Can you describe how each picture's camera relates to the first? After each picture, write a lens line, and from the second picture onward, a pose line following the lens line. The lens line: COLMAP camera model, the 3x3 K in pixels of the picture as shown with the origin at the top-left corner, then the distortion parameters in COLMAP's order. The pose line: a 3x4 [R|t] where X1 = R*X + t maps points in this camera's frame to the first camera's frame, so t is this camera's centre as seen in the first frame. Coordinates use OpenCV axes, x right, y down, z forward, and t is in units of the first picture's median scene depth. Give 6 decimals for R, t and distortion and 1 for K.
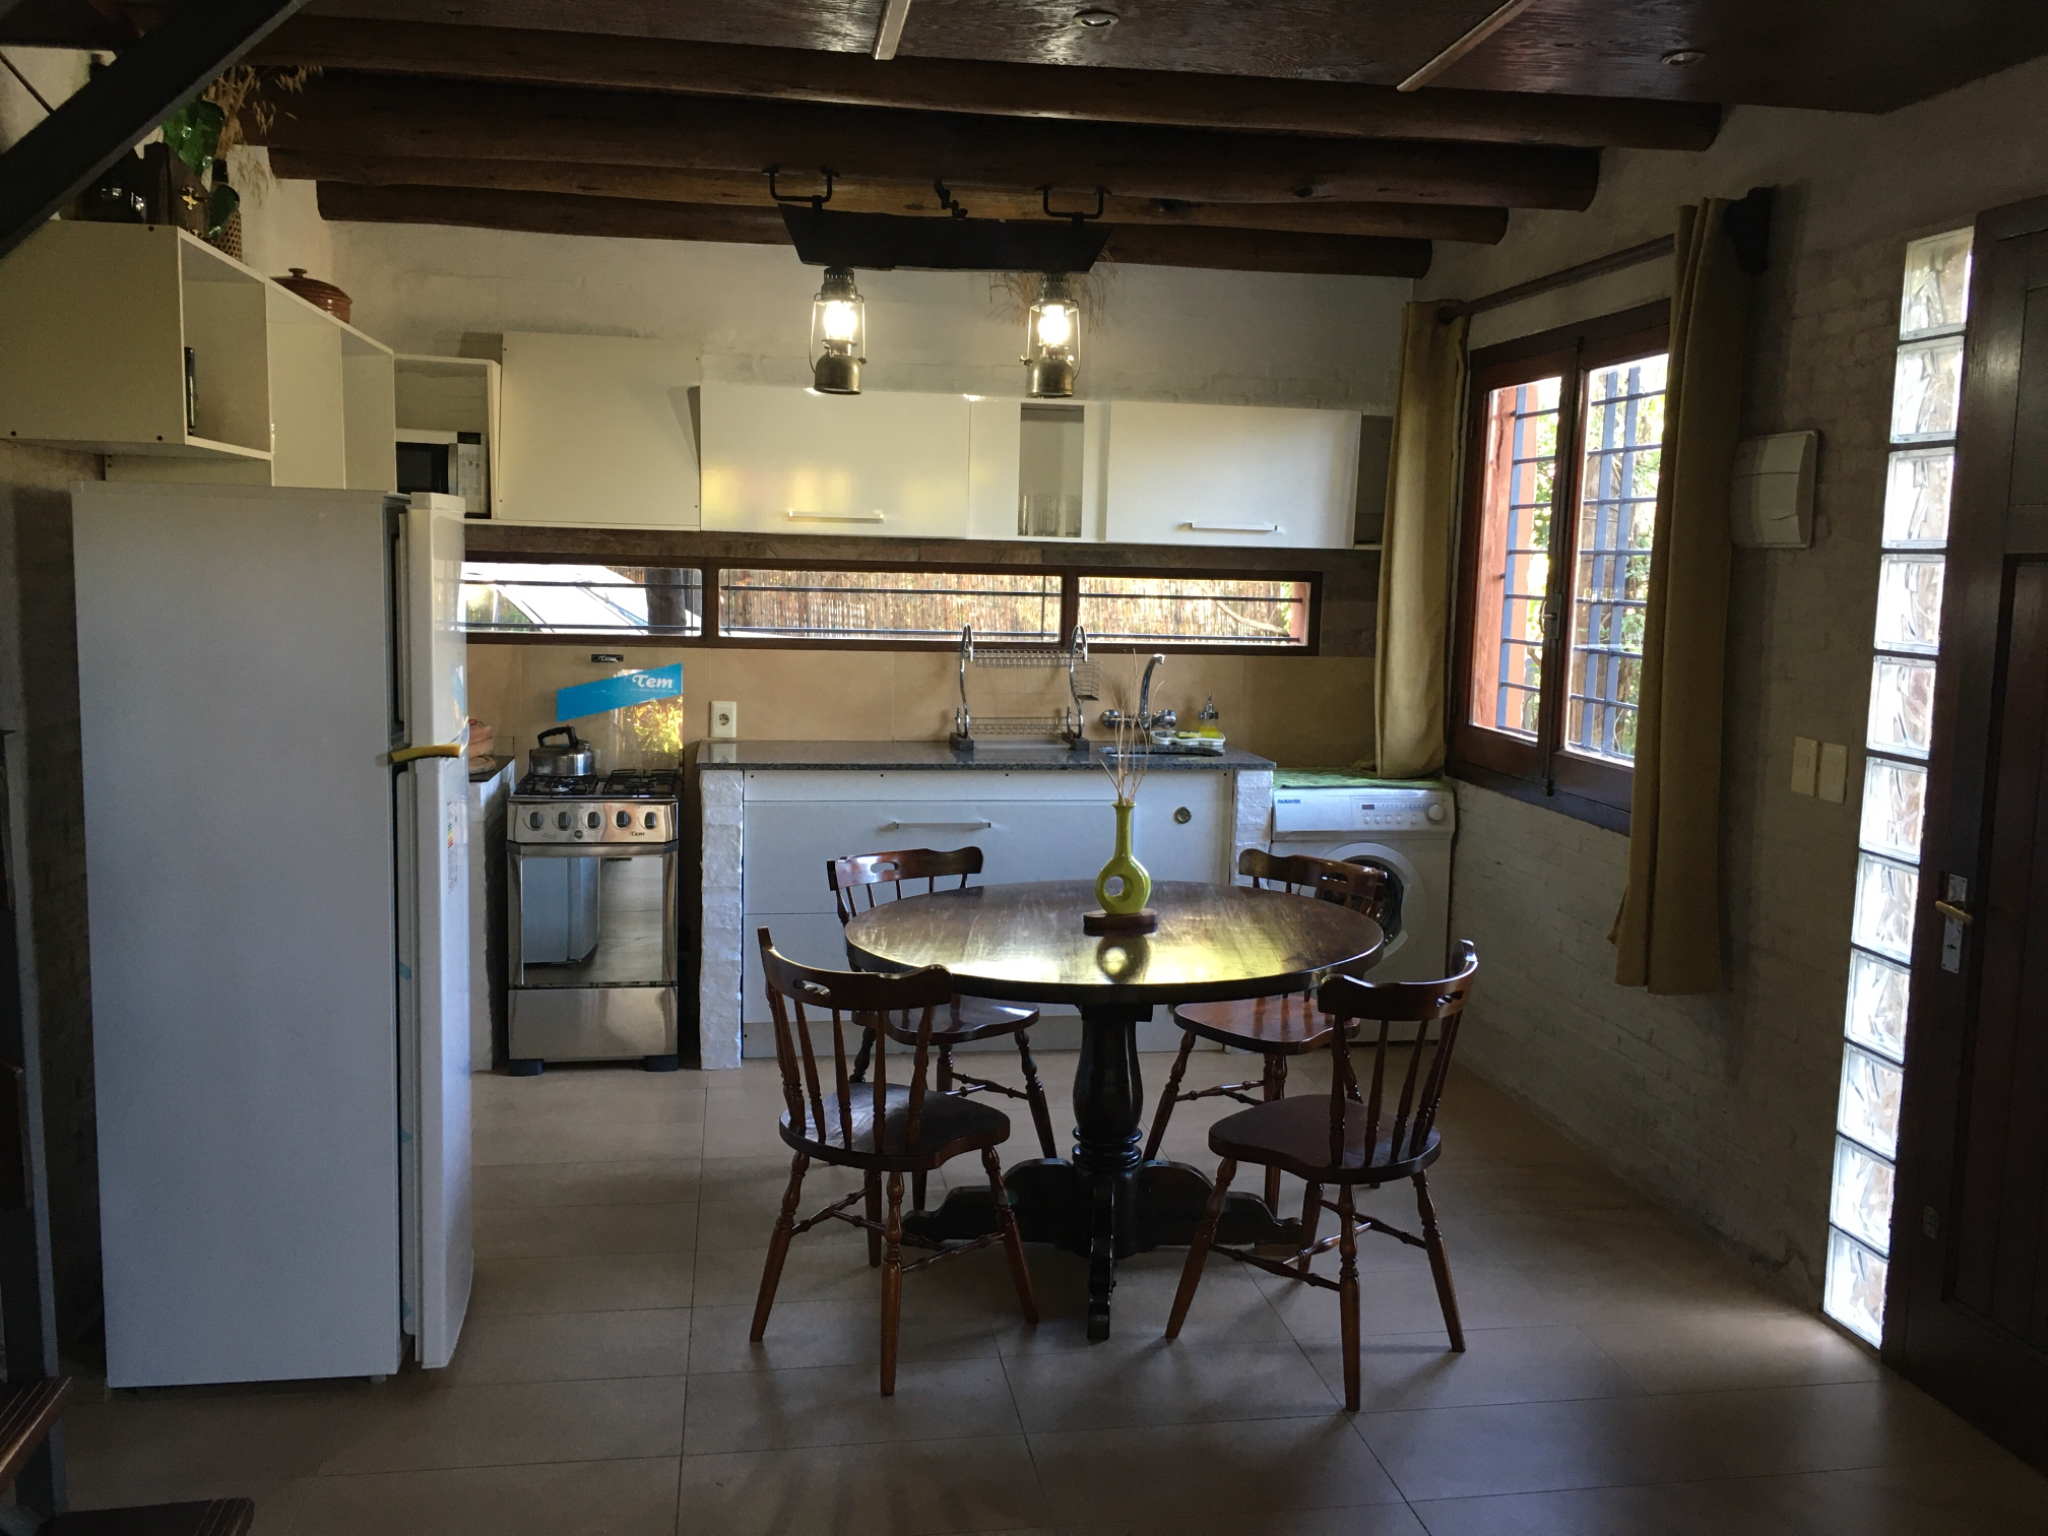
lens RADIAL K [[1751.4, 0, 1034.1], [0, 1751.4, 774.5], [0, 0, 1]] dist [0.075952, -0.101352]
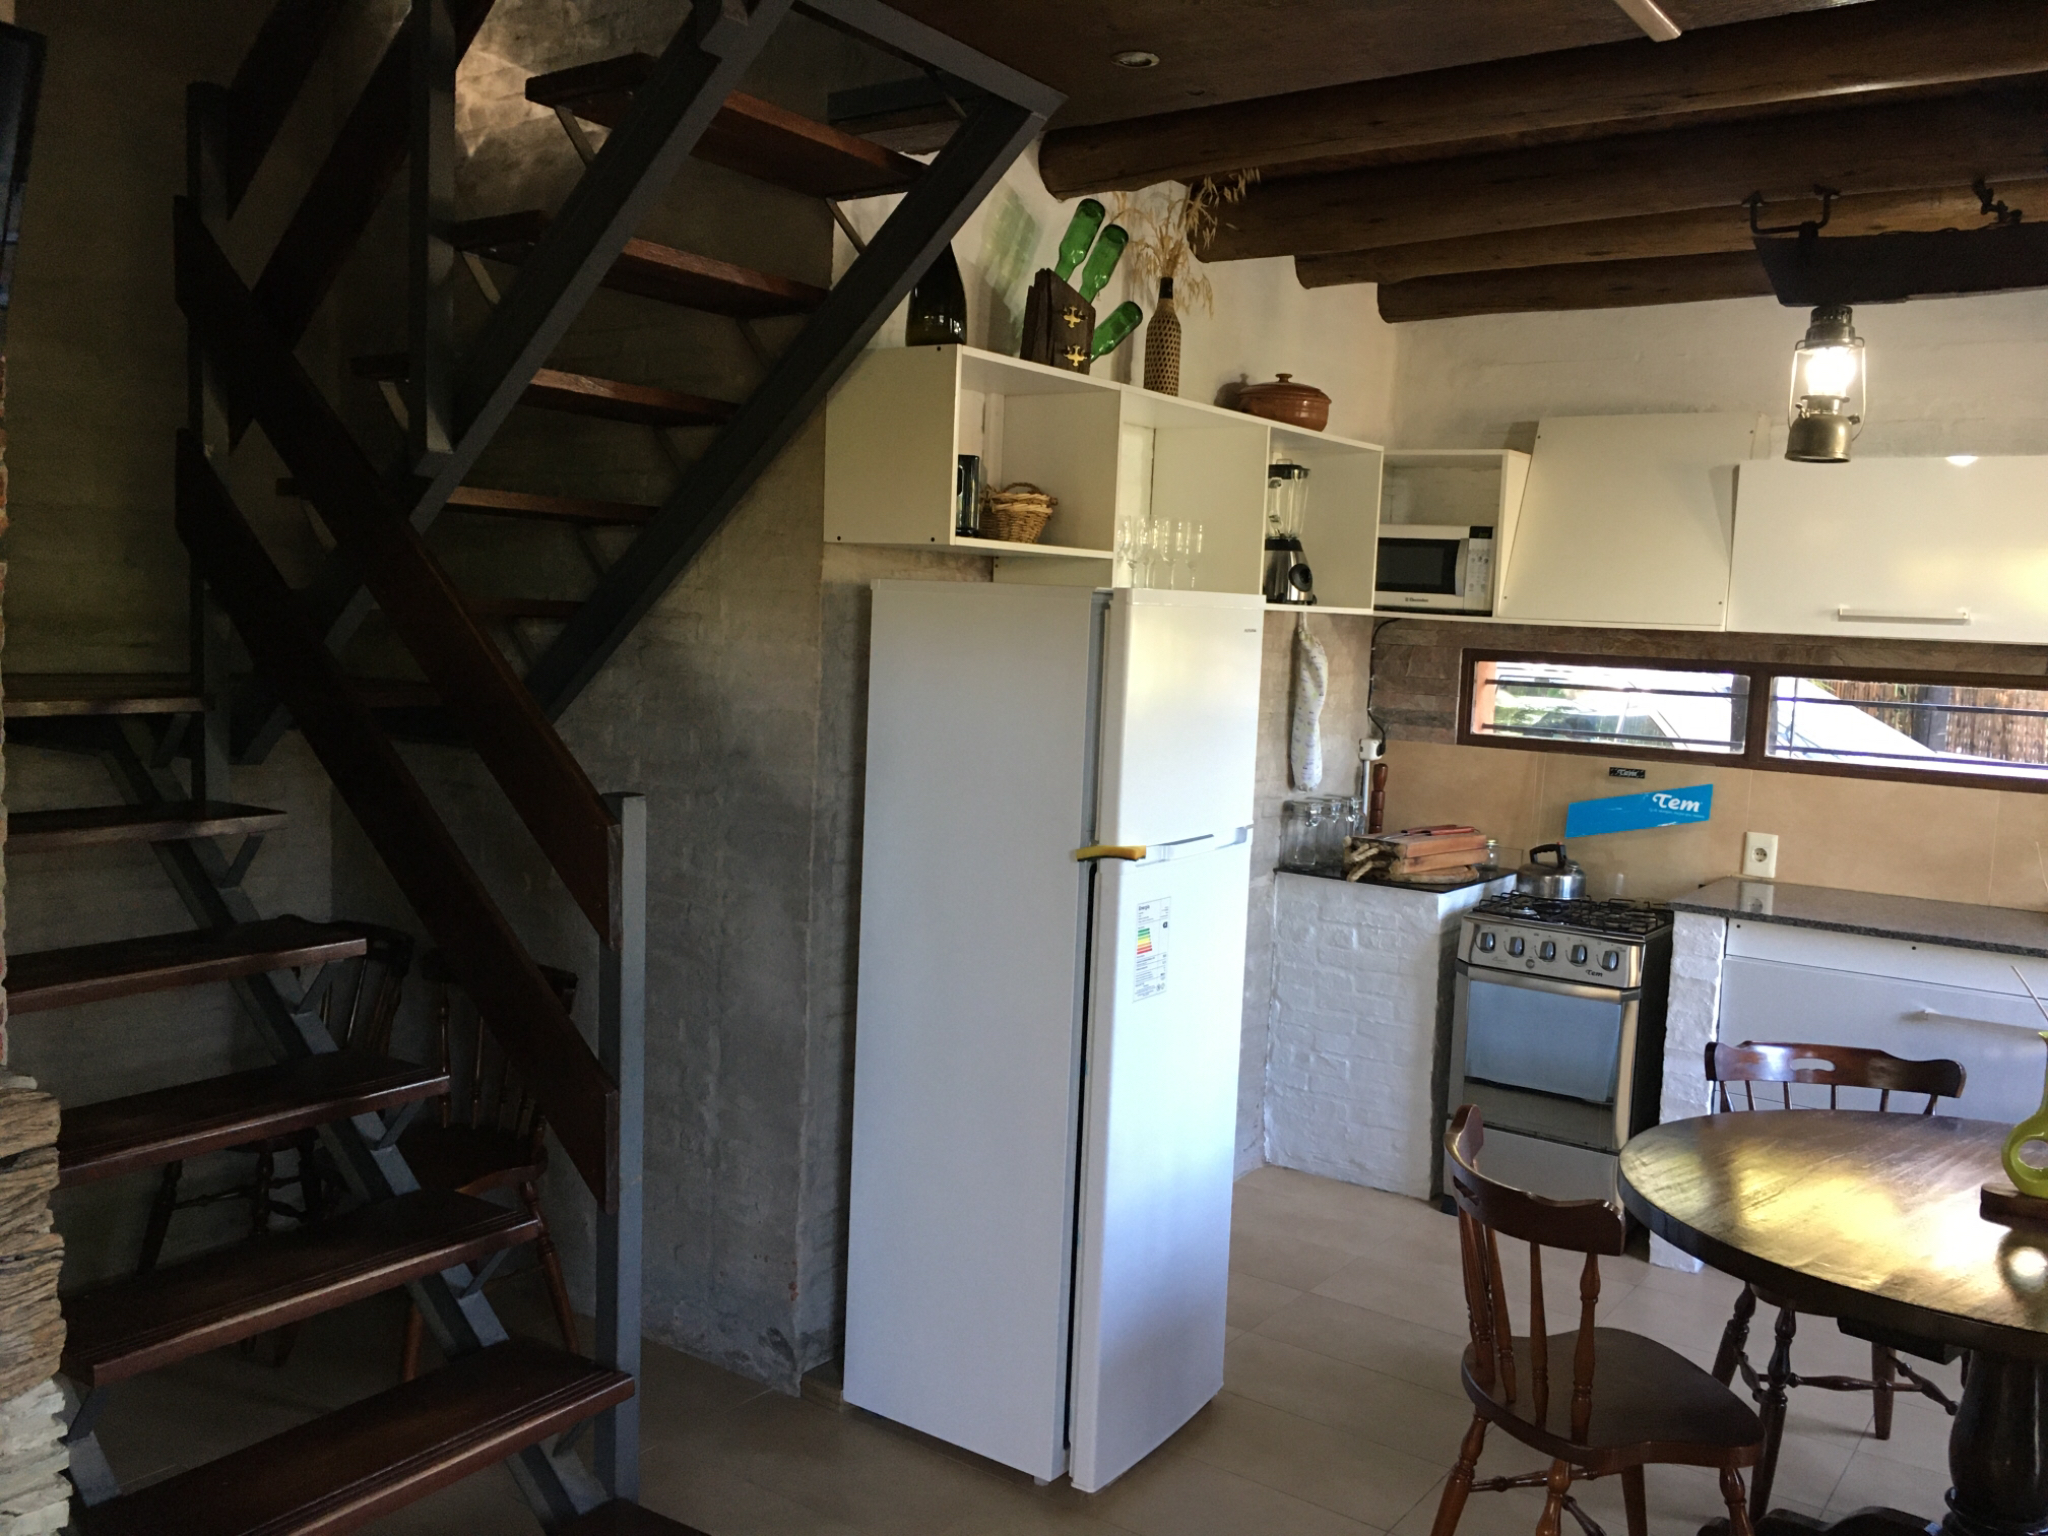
lens RADIAL K [[1751.4, 0, 1027.2], [0, 1751.4, 771.7], [0, 0, 1]] dist [0.075952, -0.101352]
pose [[0.711454, 0.071345, -0.699101, 0.173582], [-0.110916, 0.993764, -0.011459, -0.023850], [0.693924, 0.085694, 0.714931, 0.159147]]
